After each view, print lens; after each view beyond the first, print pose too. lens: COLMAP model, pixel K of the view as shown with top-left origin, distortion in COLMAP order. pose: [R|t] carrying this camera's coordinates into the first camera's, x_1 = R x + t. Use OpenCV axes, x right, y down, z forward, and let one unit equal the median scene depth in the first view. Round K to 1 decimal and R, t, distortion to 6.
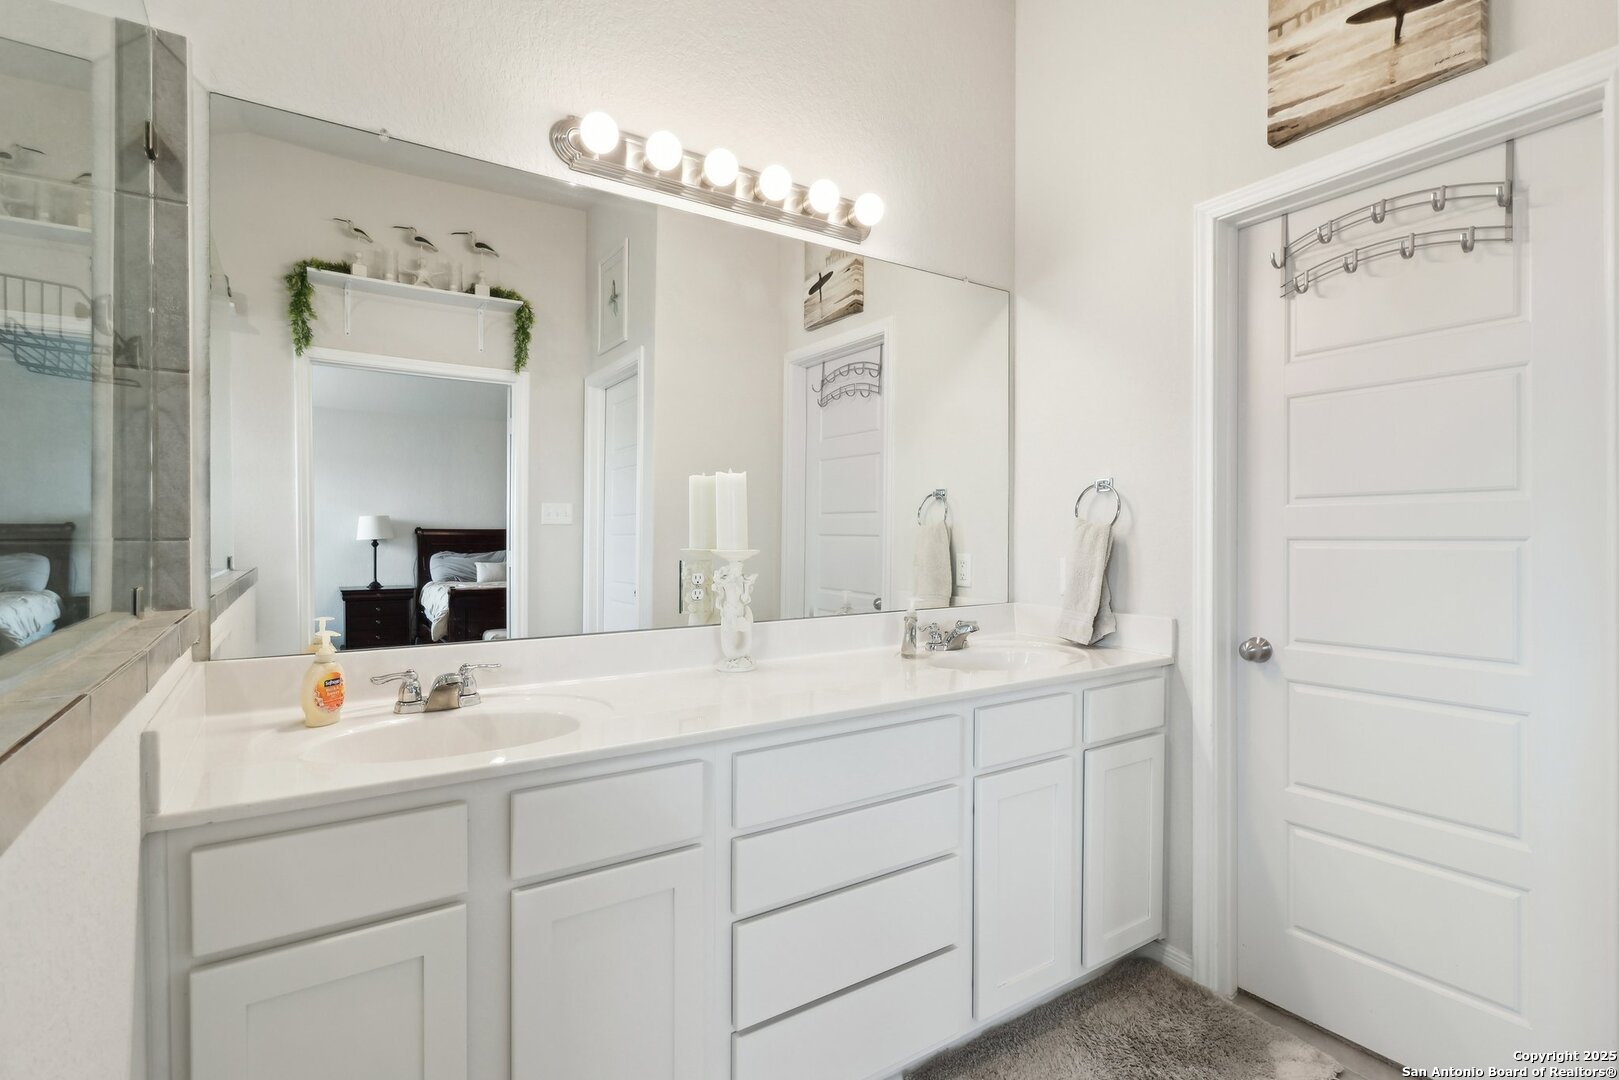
lens RADIAL K [[757.4, 0, 808.7], [0, 757.4, 531.7], [0, 0, 1]] dist [-0.001301, 0.002421]
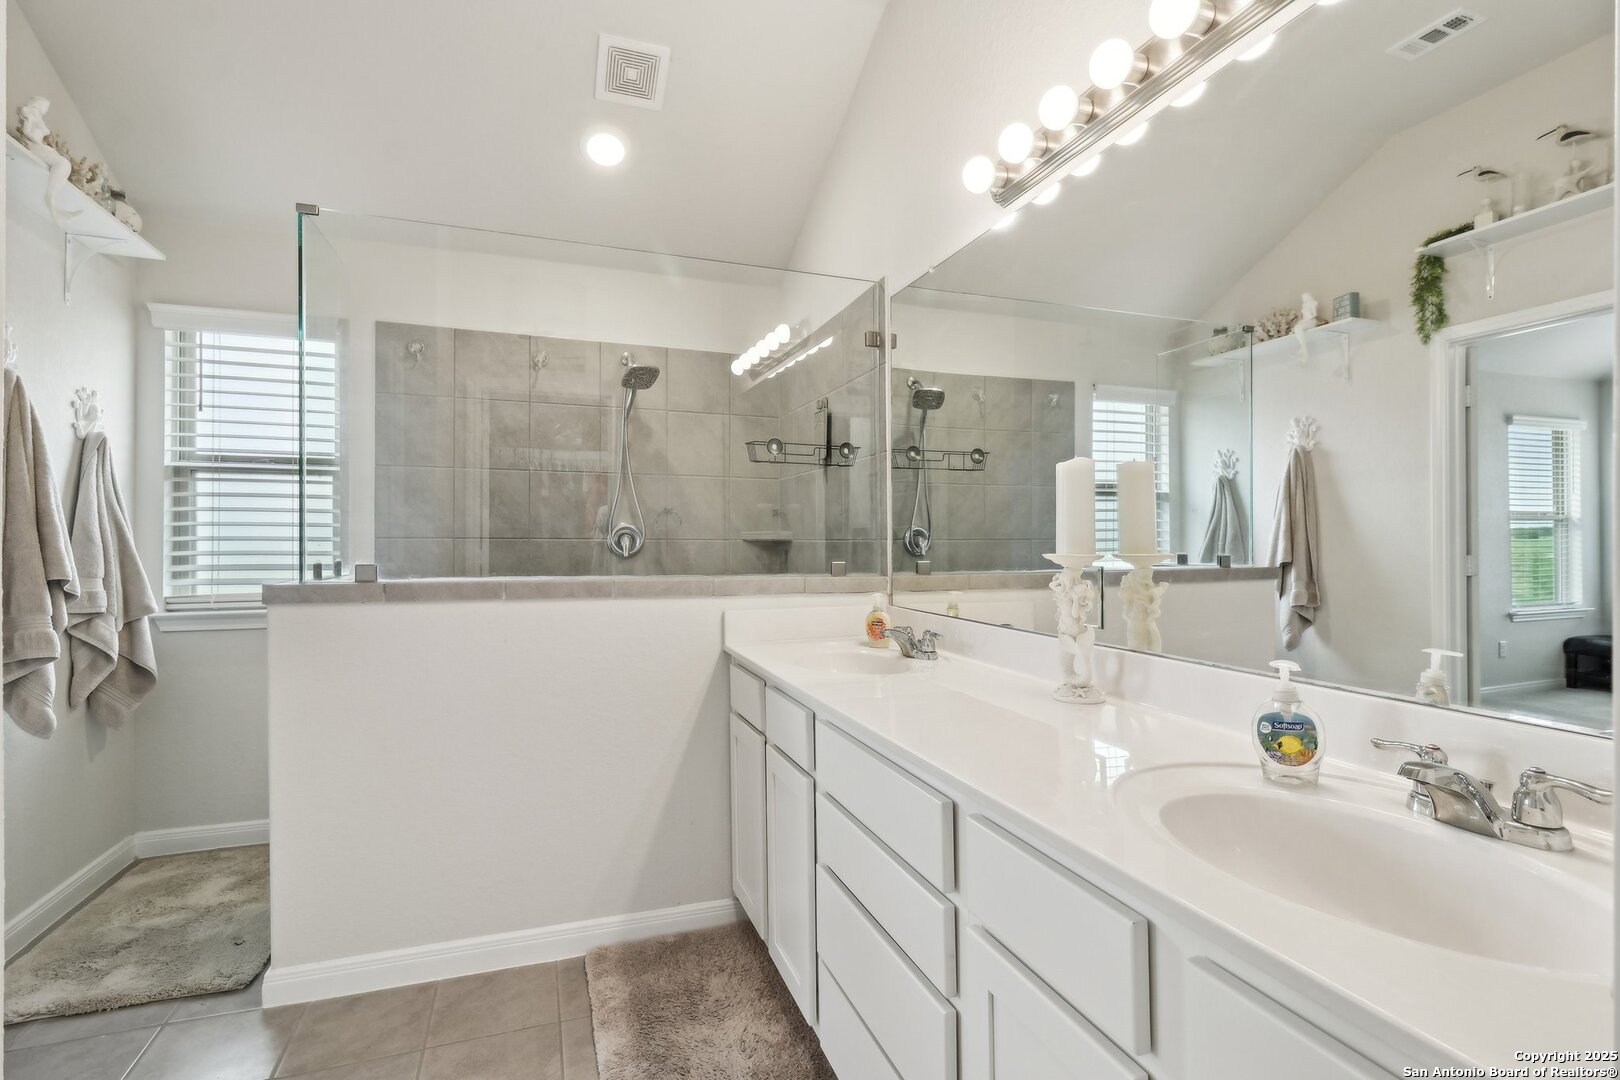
lens RADIAL K [[757.9, 0, 807.1], [0, 757.9, 540.6], [0, 0, 1]] dist [-0.001301, 0.002421]
pose [[-0.253786, -0.006459, -0.967239, 0.621271], [0.001780, 0.999973, -0.007145, 0.022472], [0.967259, -0.003535, -0.253768, 0.733067]]
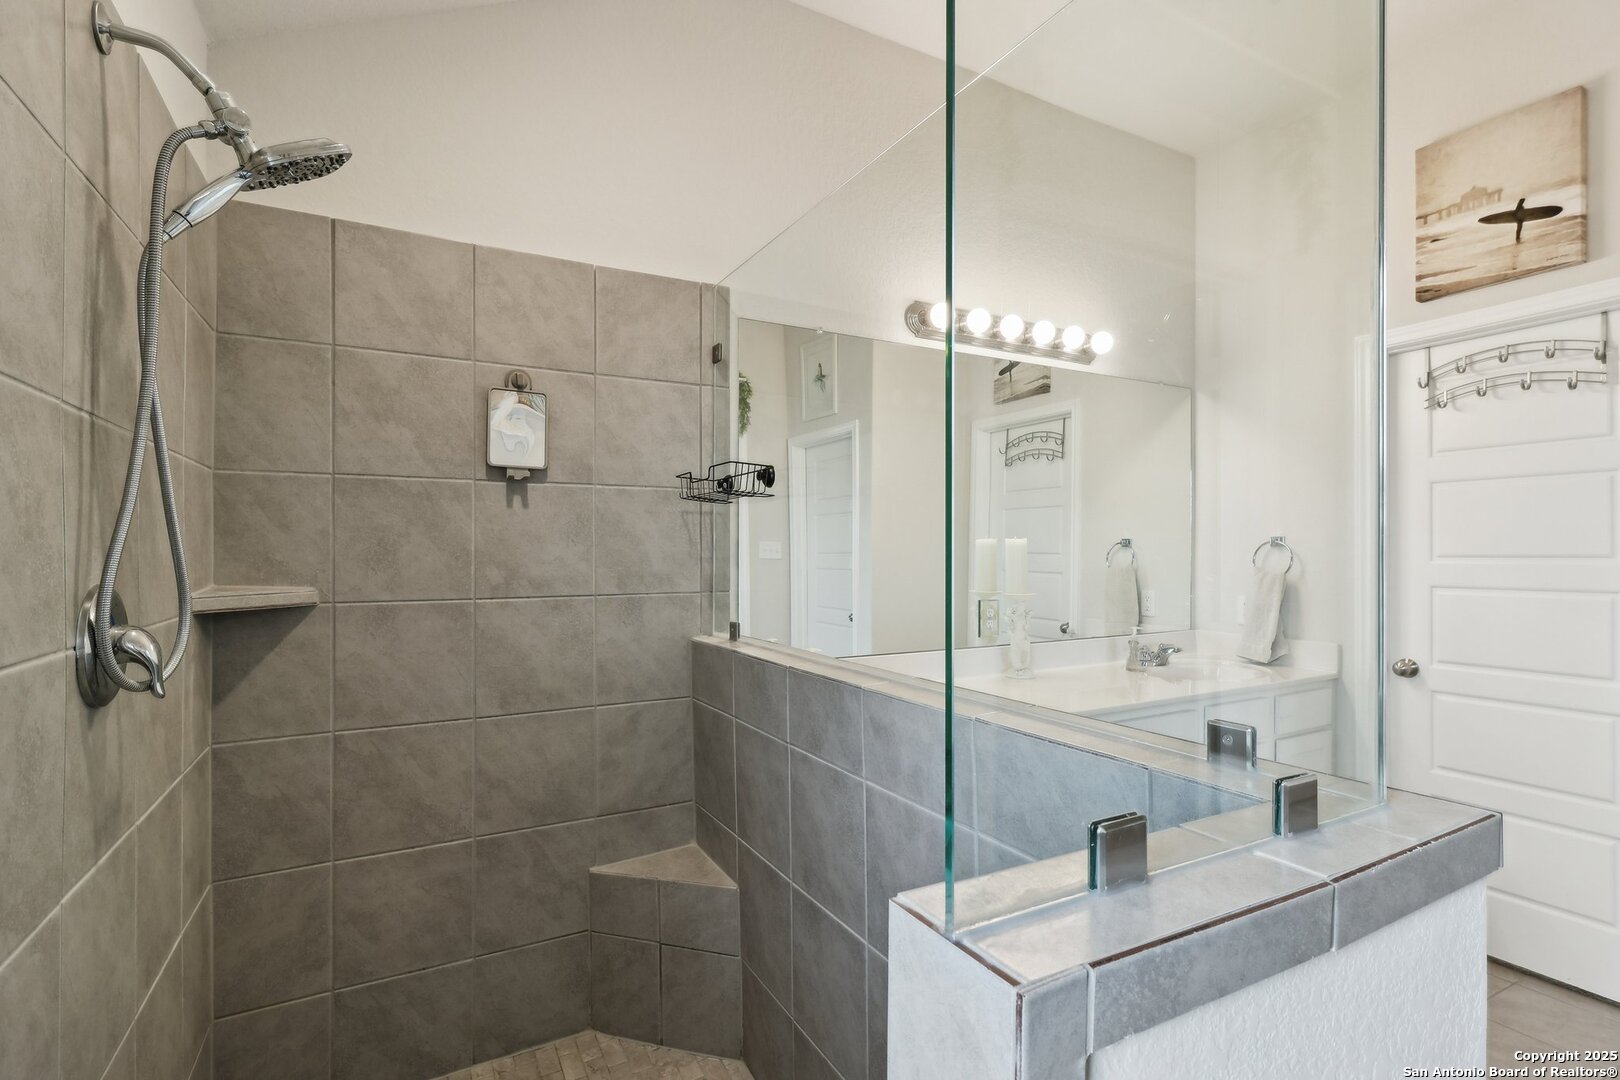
lens RADIAL K [[757.9, 0, 805.5], [0, 757.9, 543.9], [0, 0, 1]] dist [-0.001301, 0.002421]
pose [[0.996135, -0.000603, -0.087835, -0.359448], [0.000121, 0.999985, -0.005497, -0.058679], [0.087837, 0.005465, 0.996120, -0.444446]]
